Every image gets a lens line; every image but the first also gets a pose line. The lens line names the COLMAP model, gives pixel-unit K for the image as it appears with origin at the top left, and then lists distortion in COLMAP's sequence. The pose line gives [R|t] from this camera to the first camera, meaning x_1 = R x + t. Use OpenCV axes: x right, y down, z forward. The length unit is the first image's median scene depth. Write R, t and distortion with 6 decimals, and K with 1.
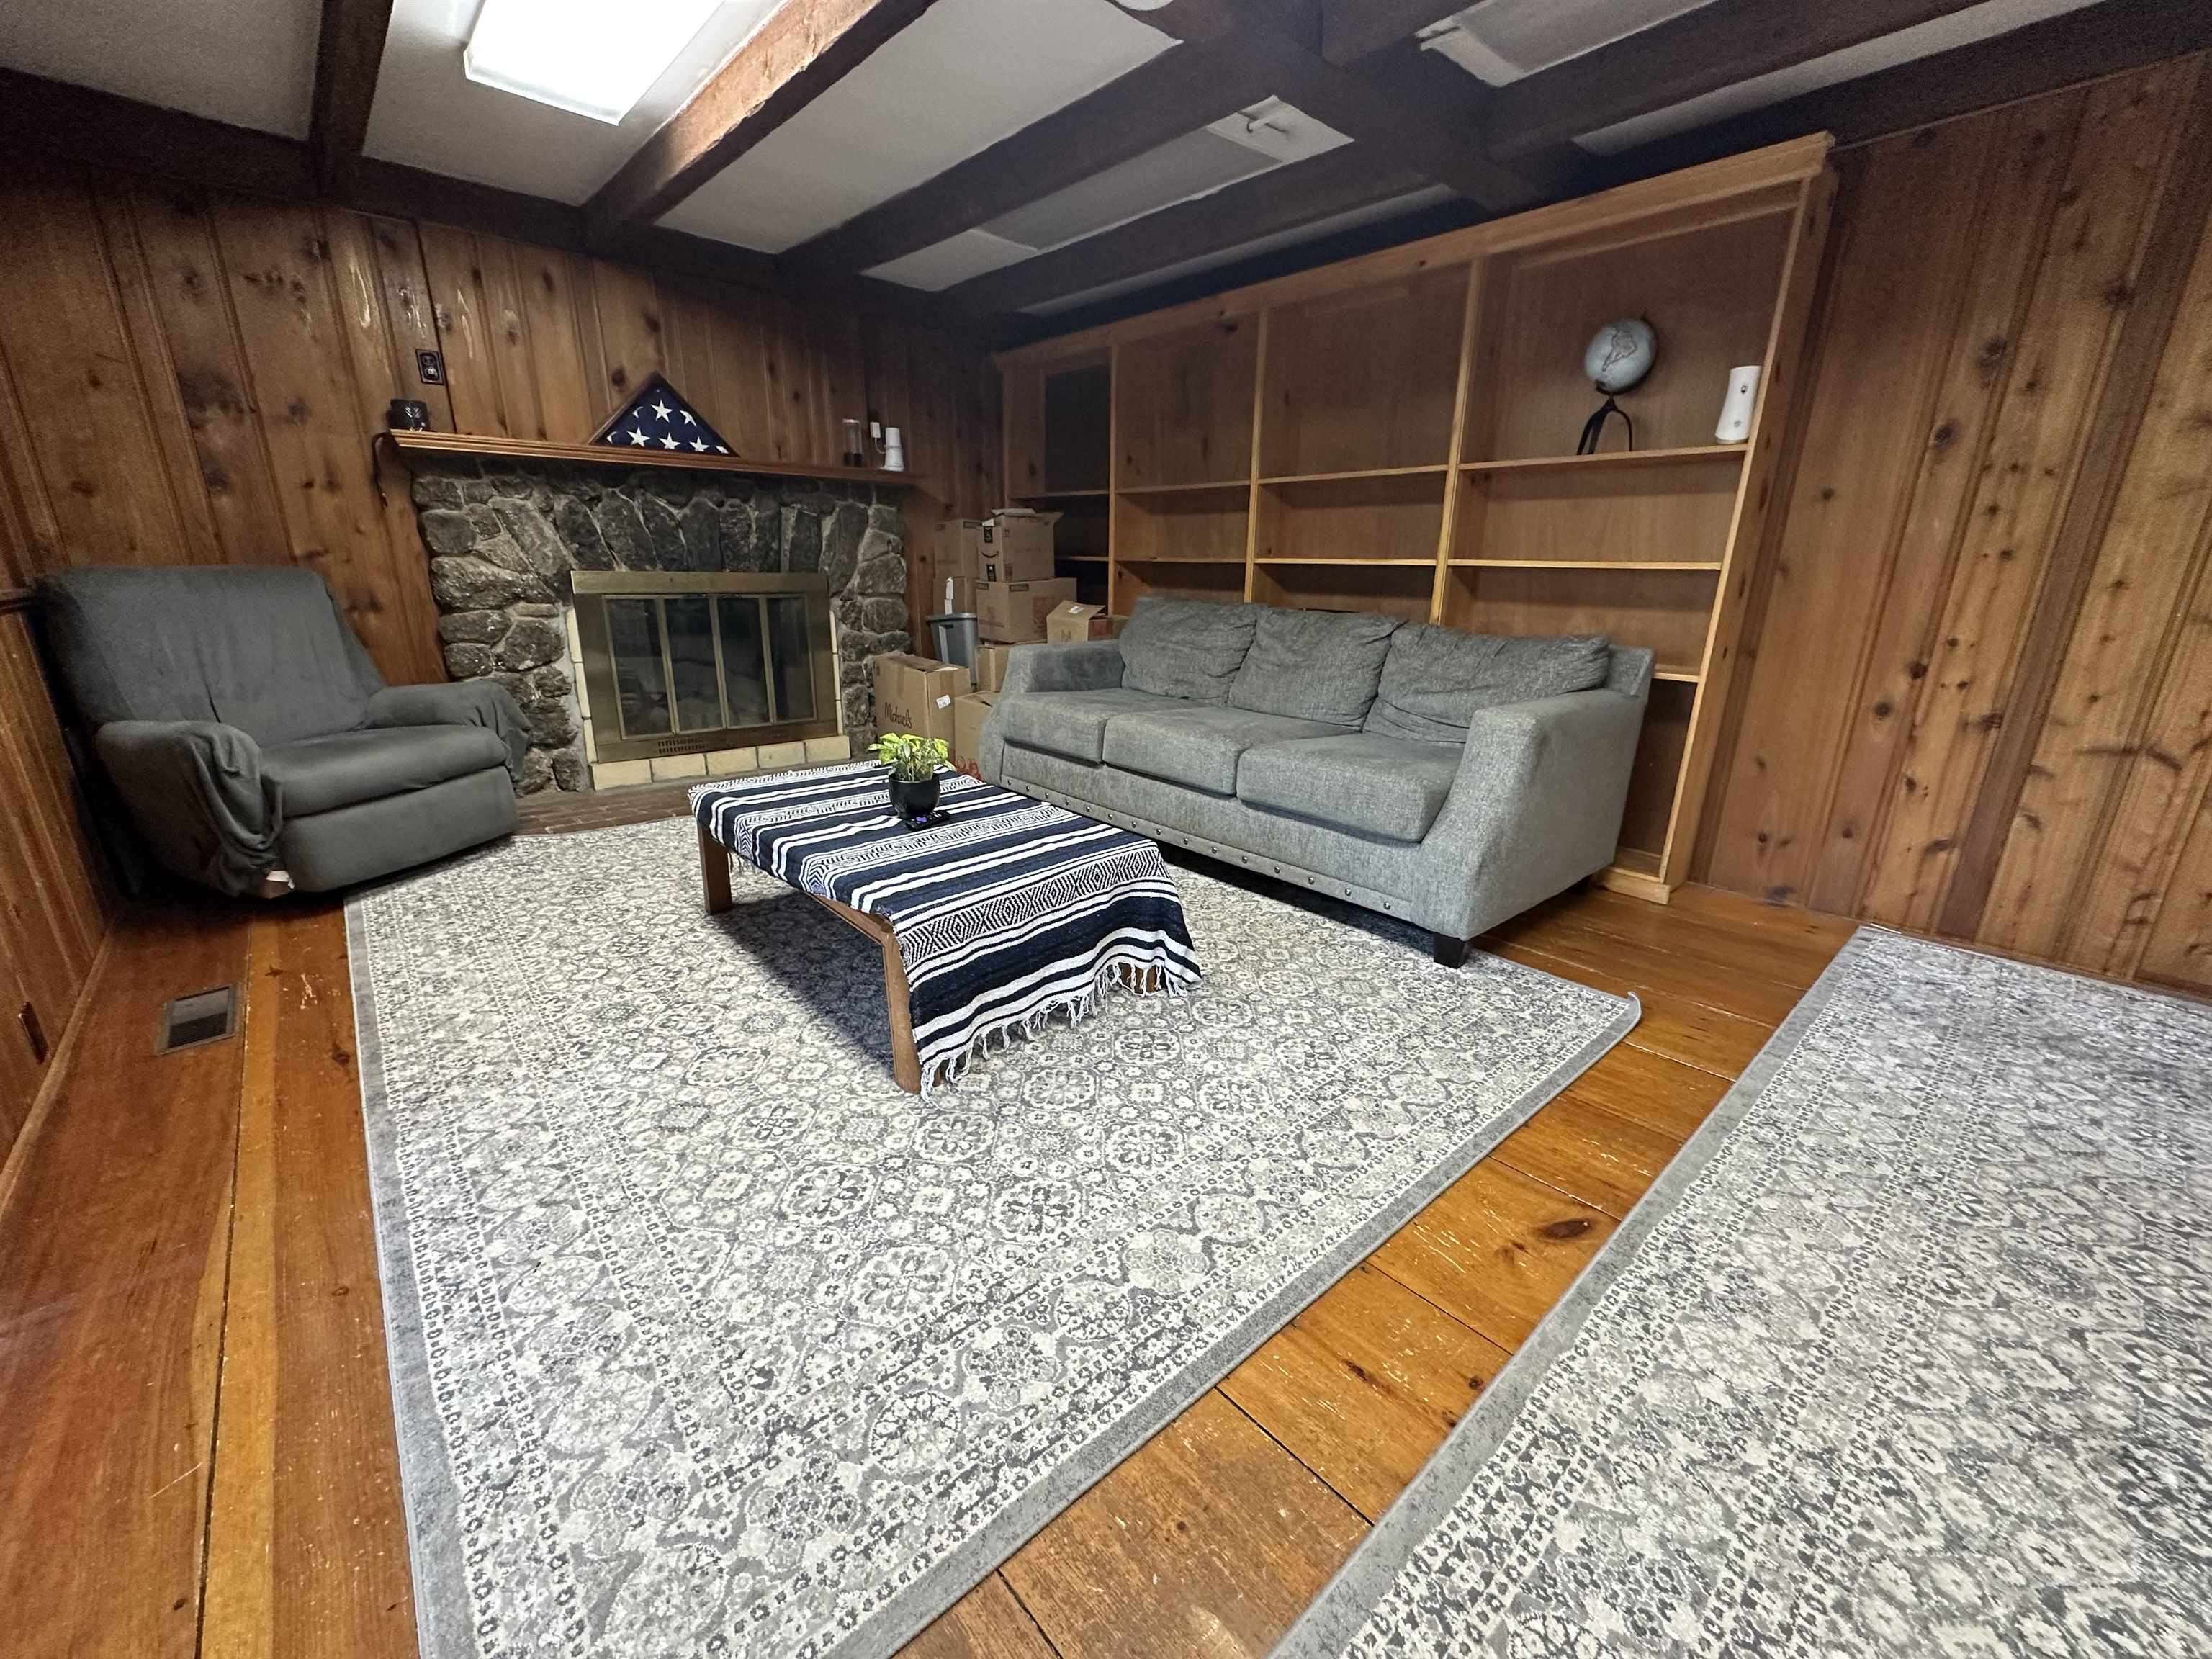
lens RADIAL K [[883.1, 0, 1105.5], [0, 883.1, 833.9], [0, 0, 1]] dist [-0.005870, 0.001229]
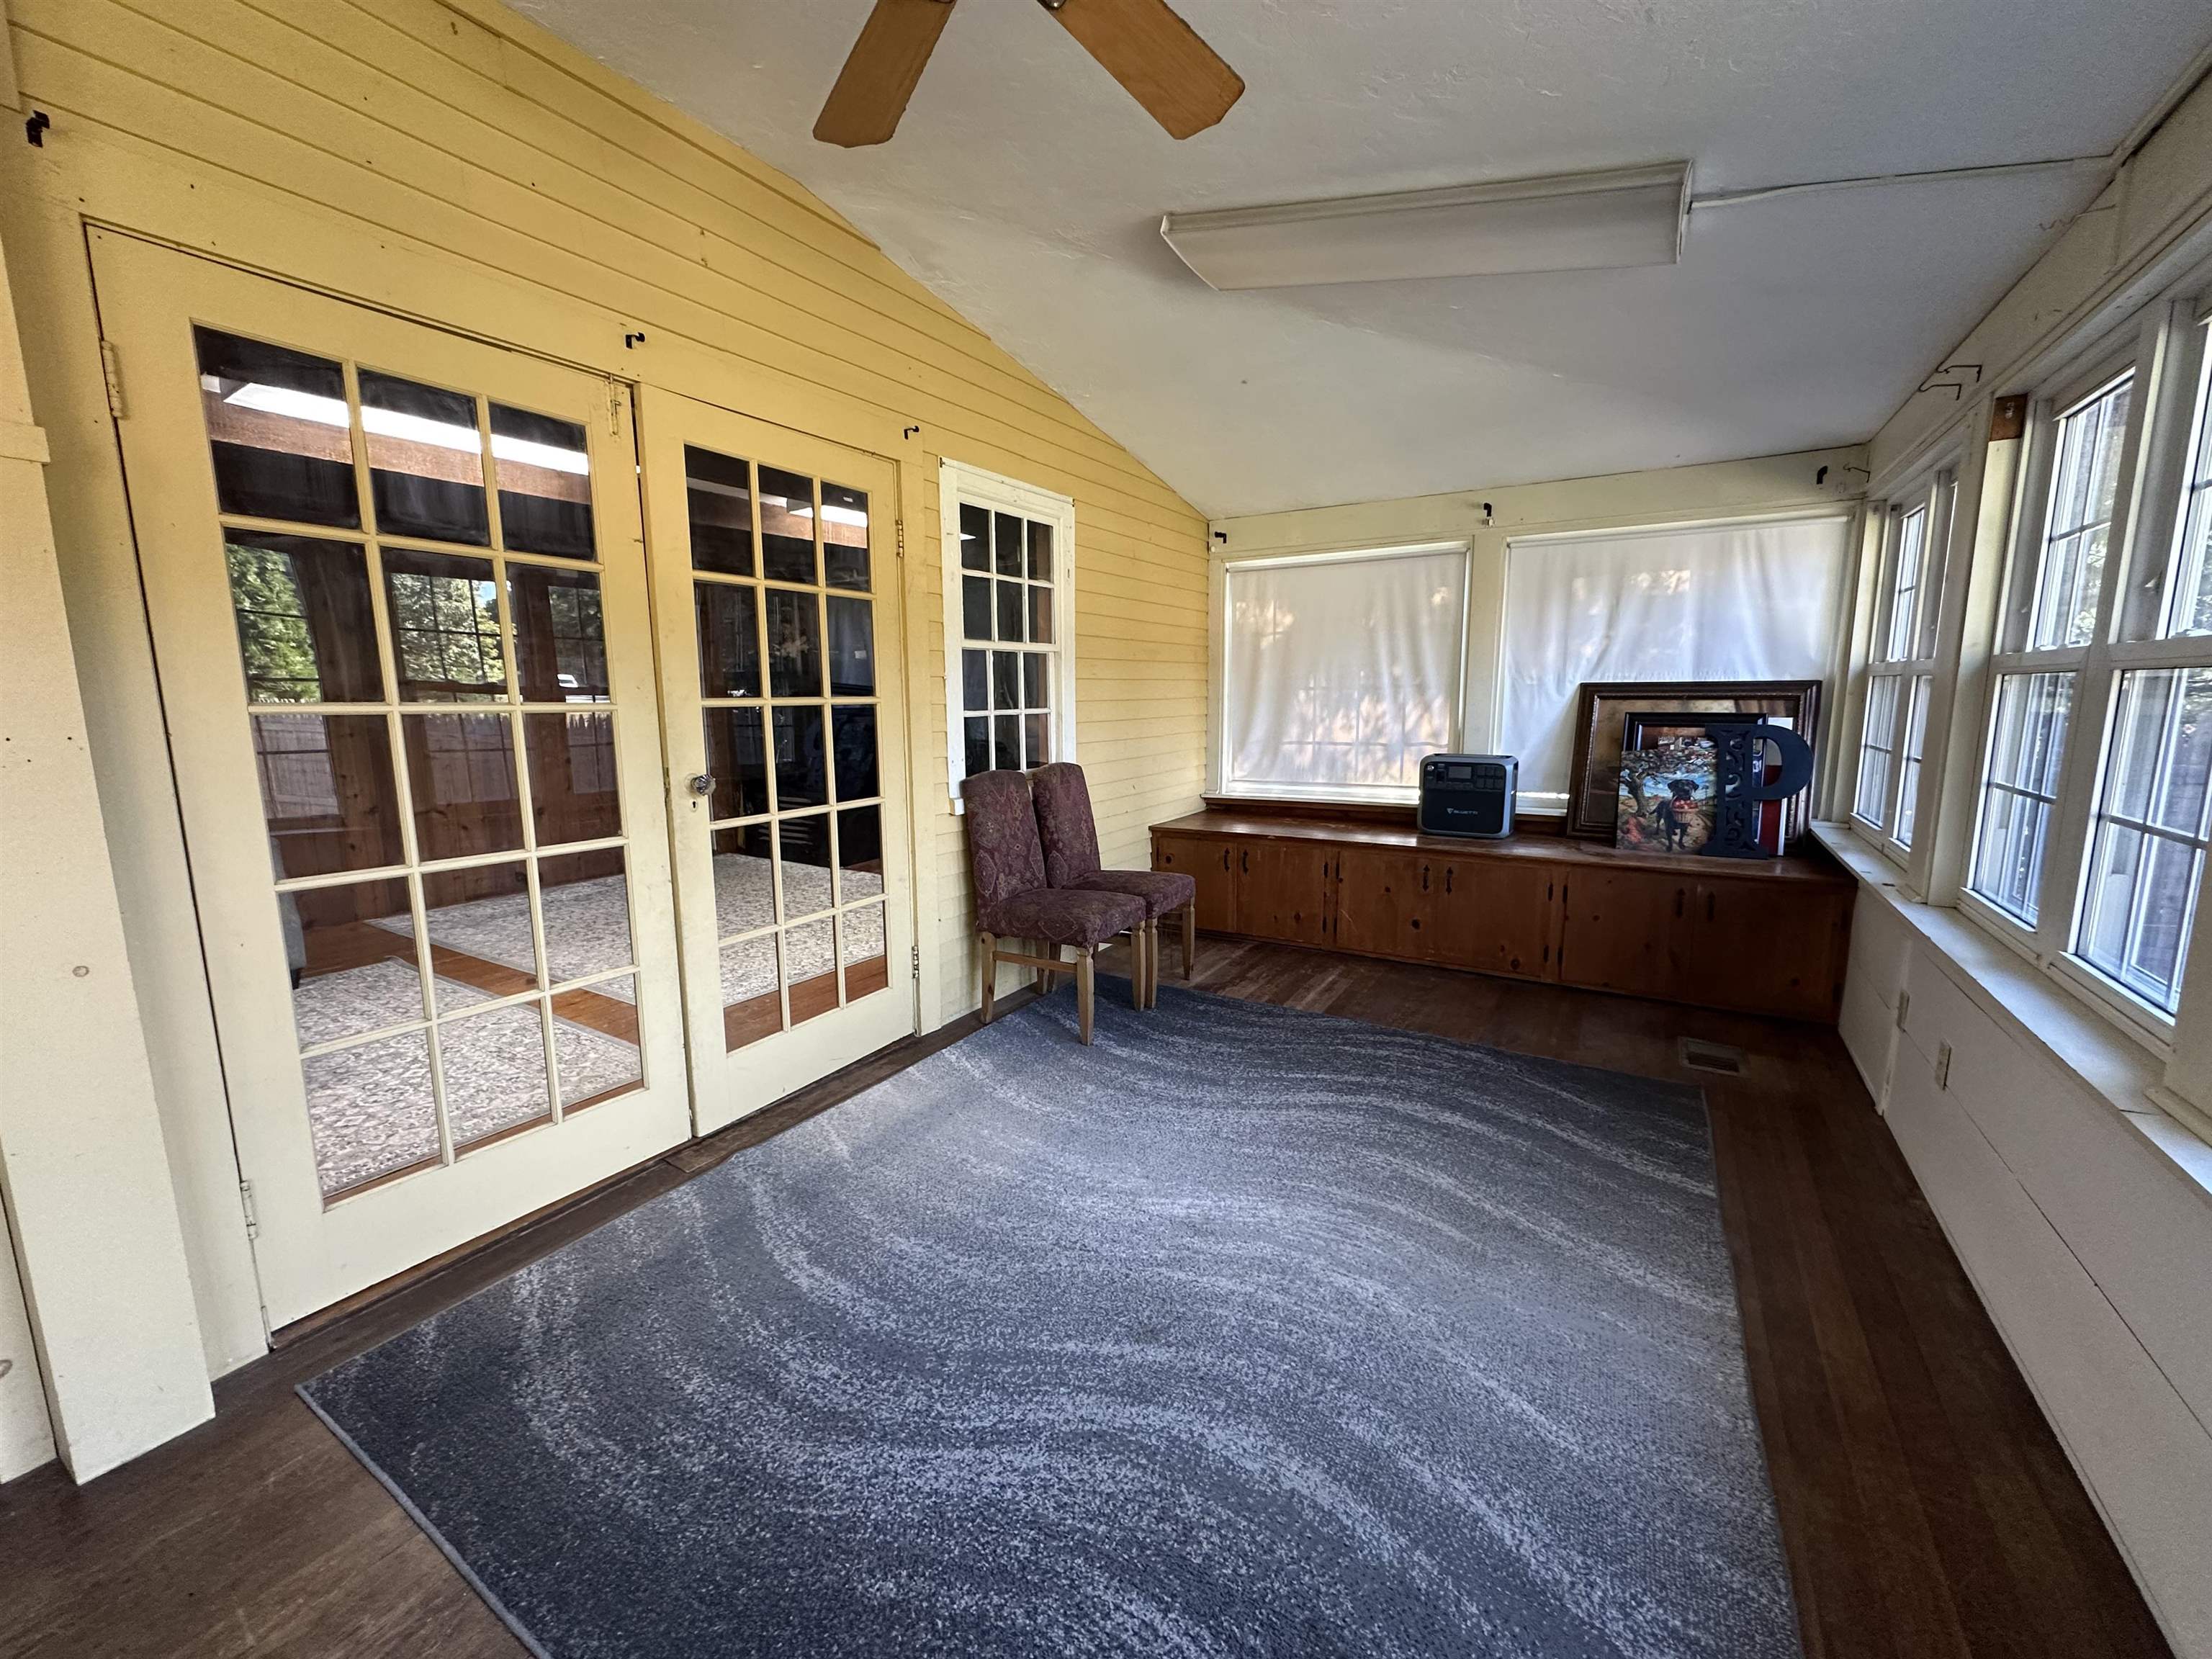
lens RADIAL K [[883.1, 0, 1103.1], [0, 883.1, 829.3], [0, 0, 1]] dist [-0.005870, 0.001229]
pose [[-0.290863, -0.149345, 0.945037, -1.525749], [0.283179, 0.930049, 0.234133, -0.083922], [-0.913897, 0.335715, -0.228225, -0.111721]]
